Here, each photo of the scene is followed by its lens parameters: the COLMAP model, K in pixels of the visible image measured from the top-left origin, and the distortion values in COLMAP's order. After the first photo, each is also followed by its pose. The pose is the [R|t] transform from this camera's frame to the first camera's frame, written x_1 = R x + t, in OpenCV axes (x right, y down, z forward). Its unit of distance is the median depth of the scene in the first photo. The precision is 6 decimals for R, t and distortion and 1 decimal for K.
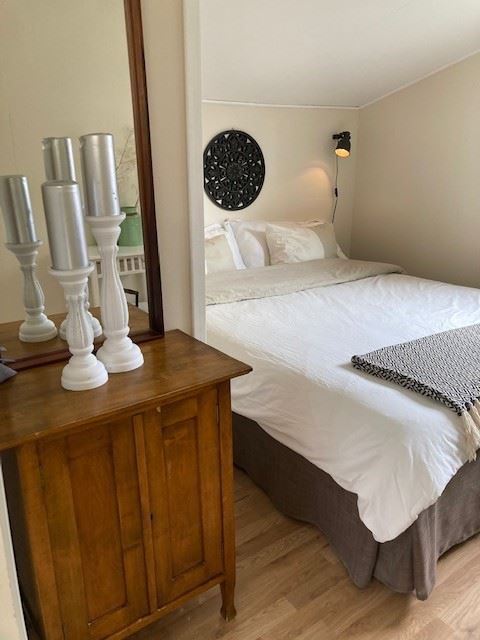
lens RADIAL K [[519.7, 0, 252.8], [0, 519.7, 320.0], [0, 0, 1]] dist [0.056890, -0.111019]
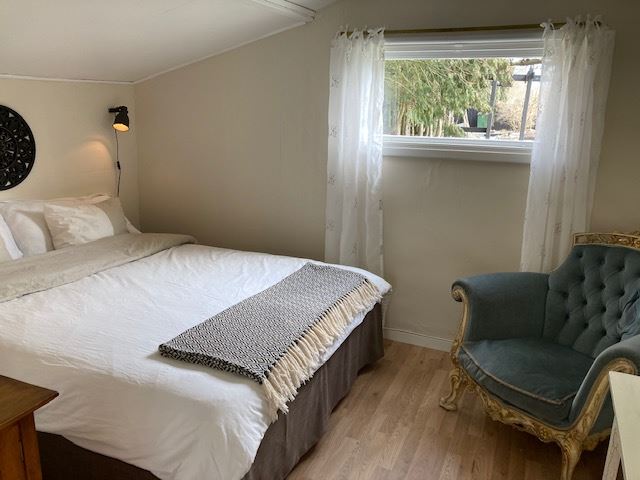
lens RADIAL K [[522.5, 0, 321.0], [0, 522.5, 235.2], [0, 0, 1]] dist [0.013294, 0.008972]
pose [[0.864190, -0.089229, 0.495190, -0.015043], [0.119909, 0.992318, -0.030455, -0.044852], [-0.488668, 0.085696, 0.868251, -0.045004]]
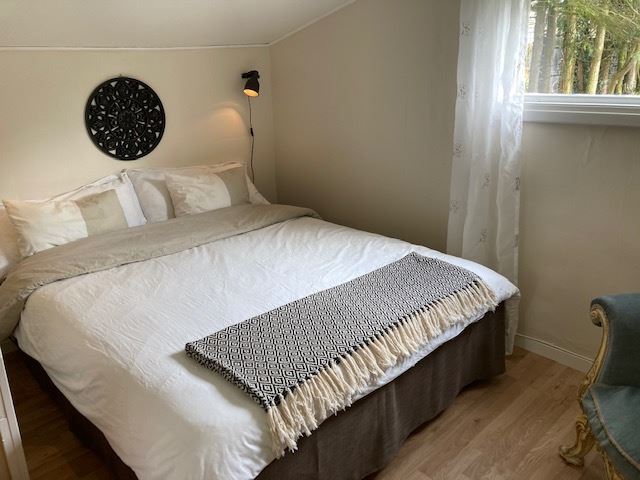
lens RADIAL K [[522.5, 0, 321.0], [0, 522.5, 235.2], [0, 0, 1]] dist [0.013294, 0.008972]
pose [[0.990936, -0.062151, 0.119091, 0.195705], [0.060124, 0.997980, 0.020541, -0.077761], [-0.120127, -0.013195, 0.992671, 0.012621]]
